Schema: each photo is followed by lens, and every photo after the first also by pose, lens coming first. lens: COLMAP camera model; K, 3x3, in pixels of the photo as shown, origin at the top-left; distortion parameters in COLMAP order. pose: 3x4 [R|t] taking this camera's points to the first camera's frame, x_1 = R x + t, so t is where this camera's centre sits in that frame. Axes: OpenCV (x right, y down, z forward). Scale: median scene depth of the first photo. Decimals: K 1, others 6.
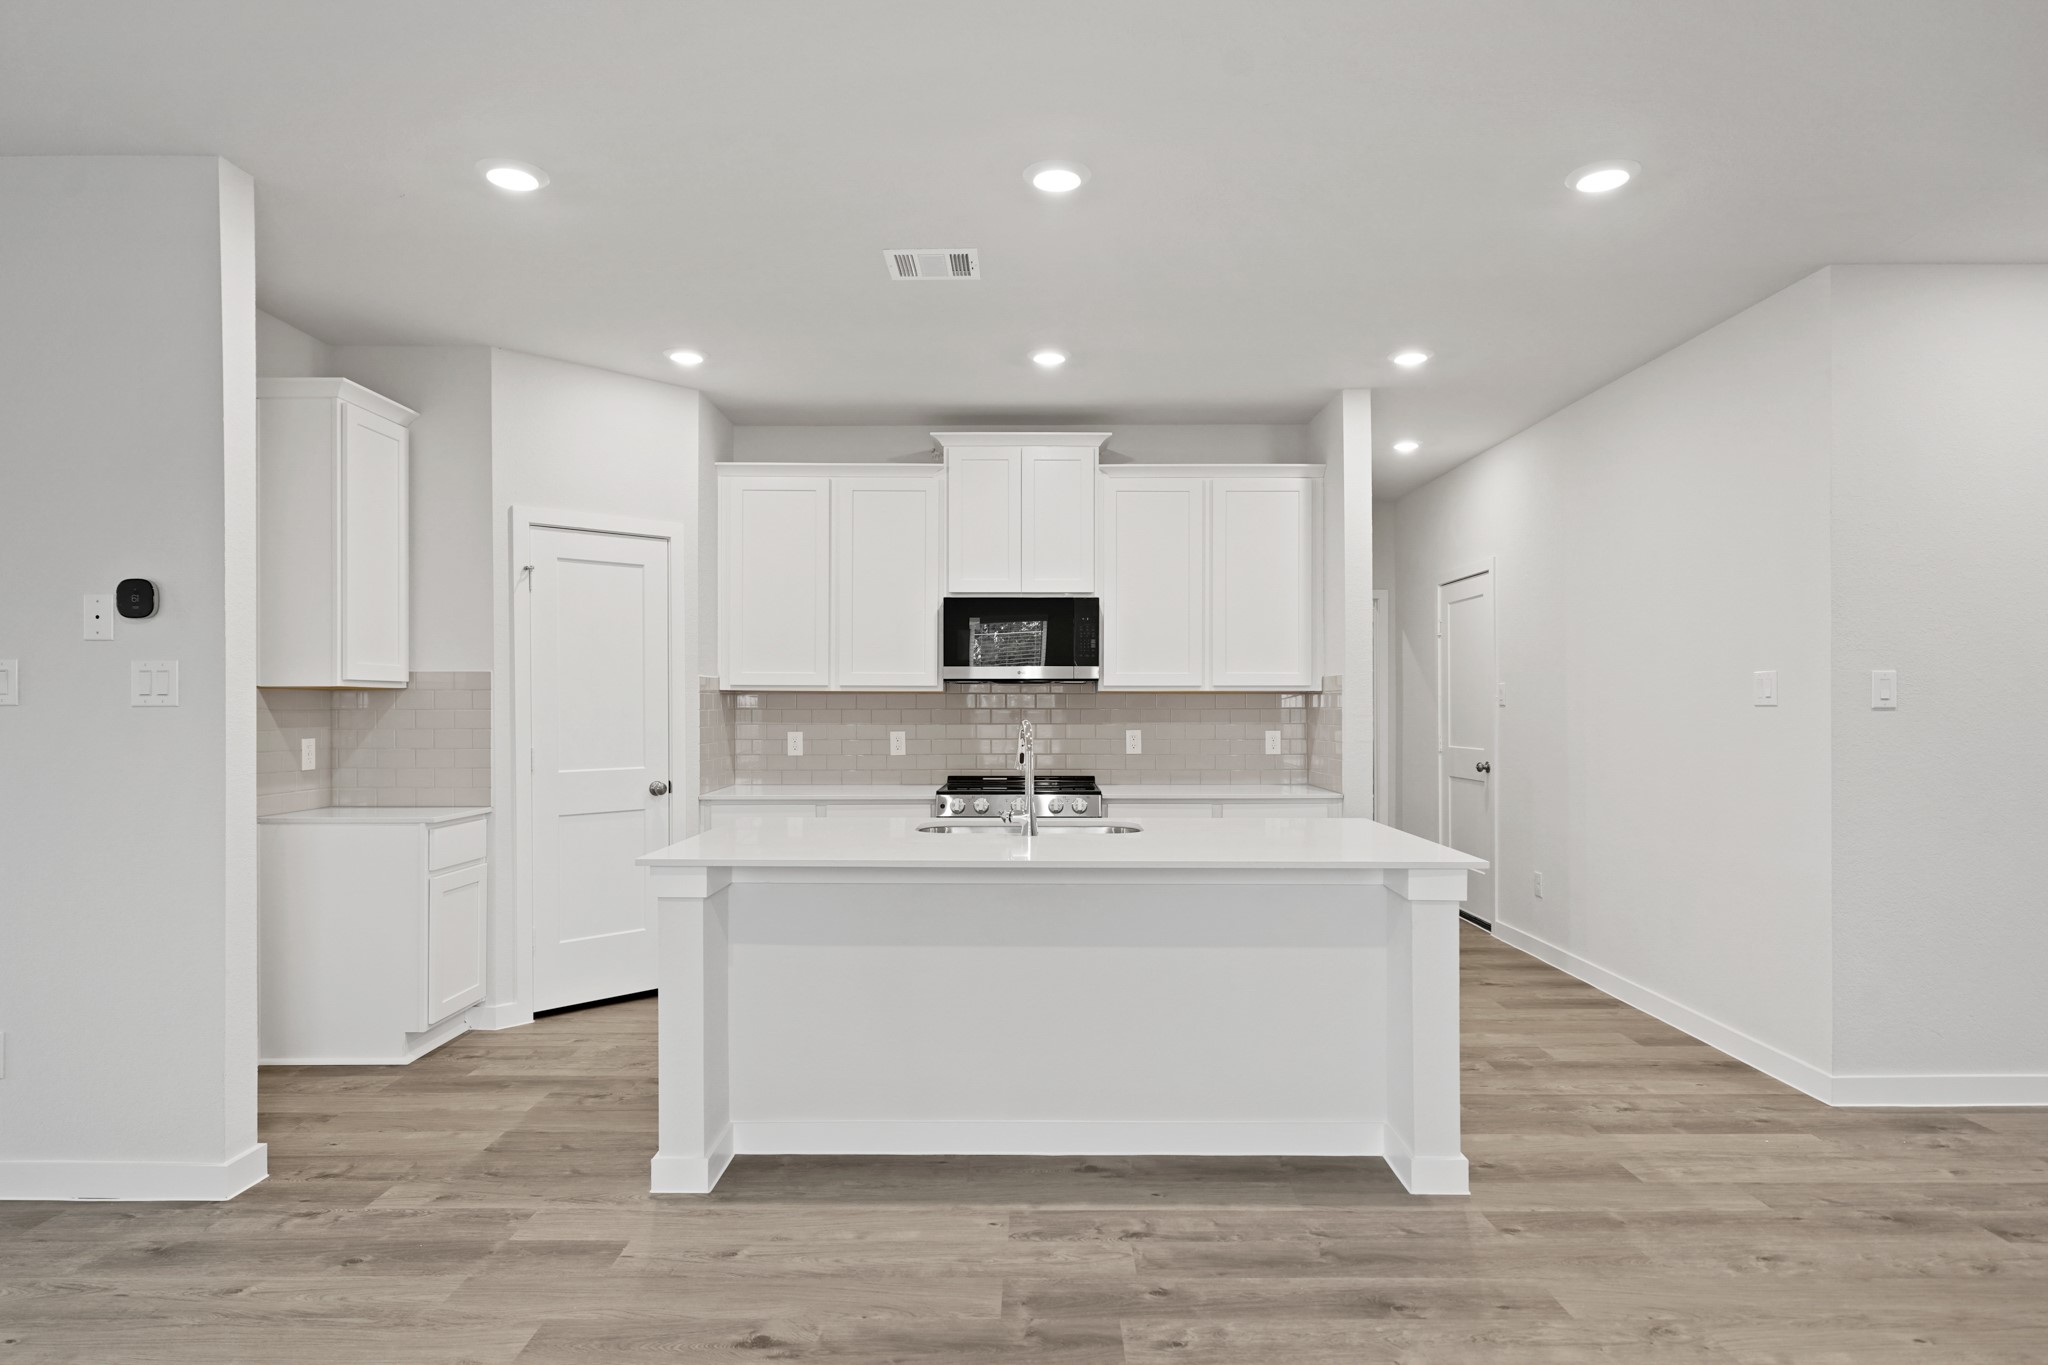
lens RADIAL K [[1127.5, 0, 1024.3], [0, 1127.5, 690.5], [0, 0, 1]] dist [0.007425, 0.000154]
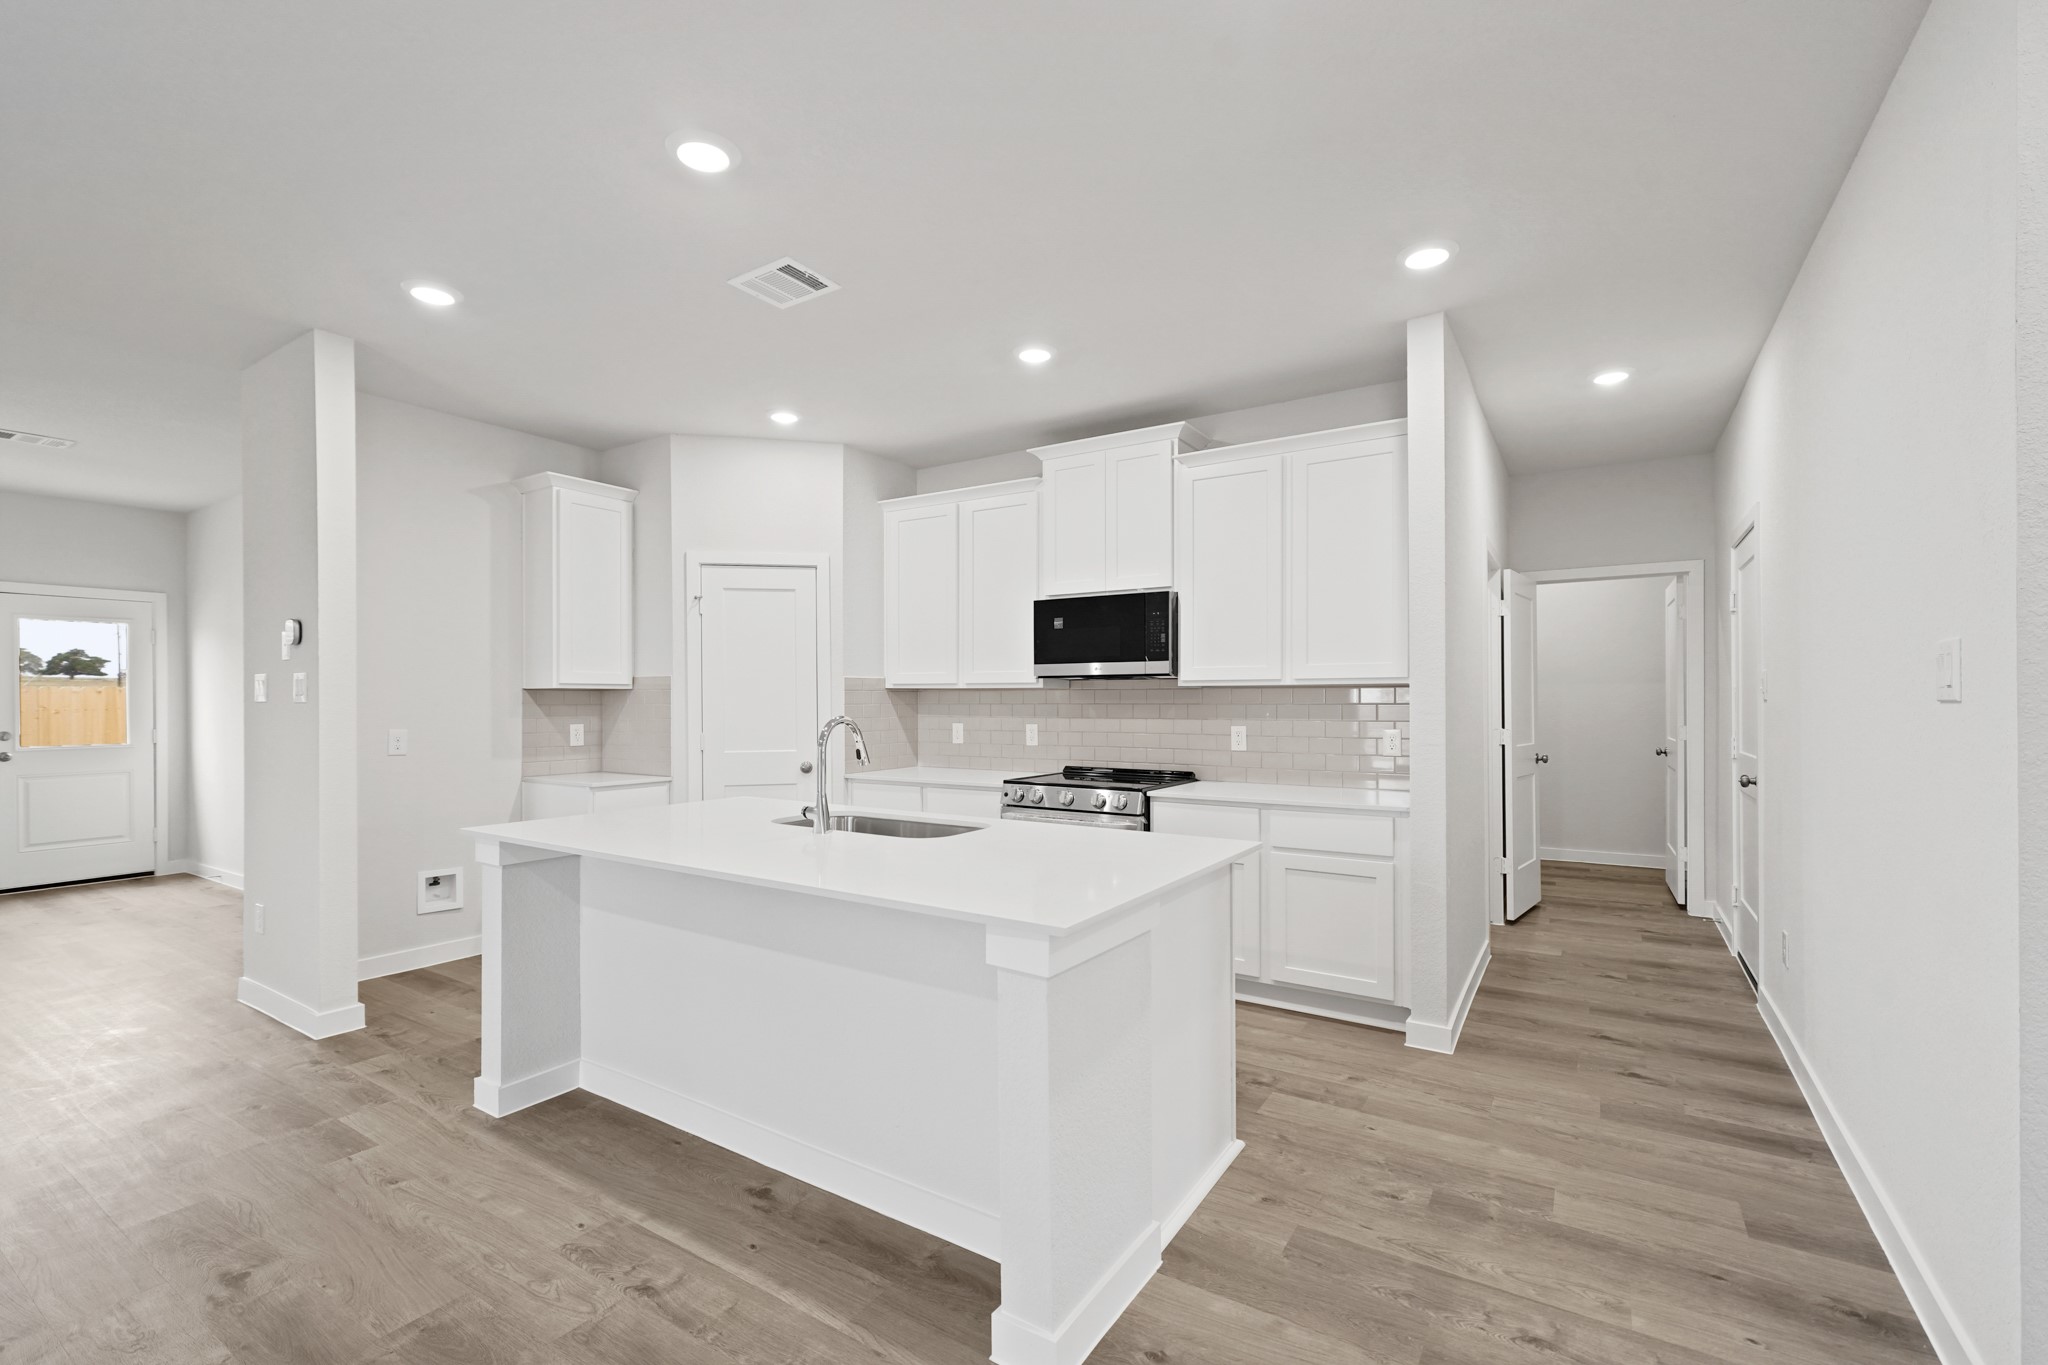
lens RADIAL K [[875.4, 0, 1025.0], [0, 875.4, 692.1], [0, 0, 1]] dist [0.001502, 0.000644]
pose [[0.844669, -0.006229, -0.535253, 0.433532], [0.009006, 0.999956, 0.002575, 0.003318], [0.535214, -0.006995, 0.844688, 0.339834]]
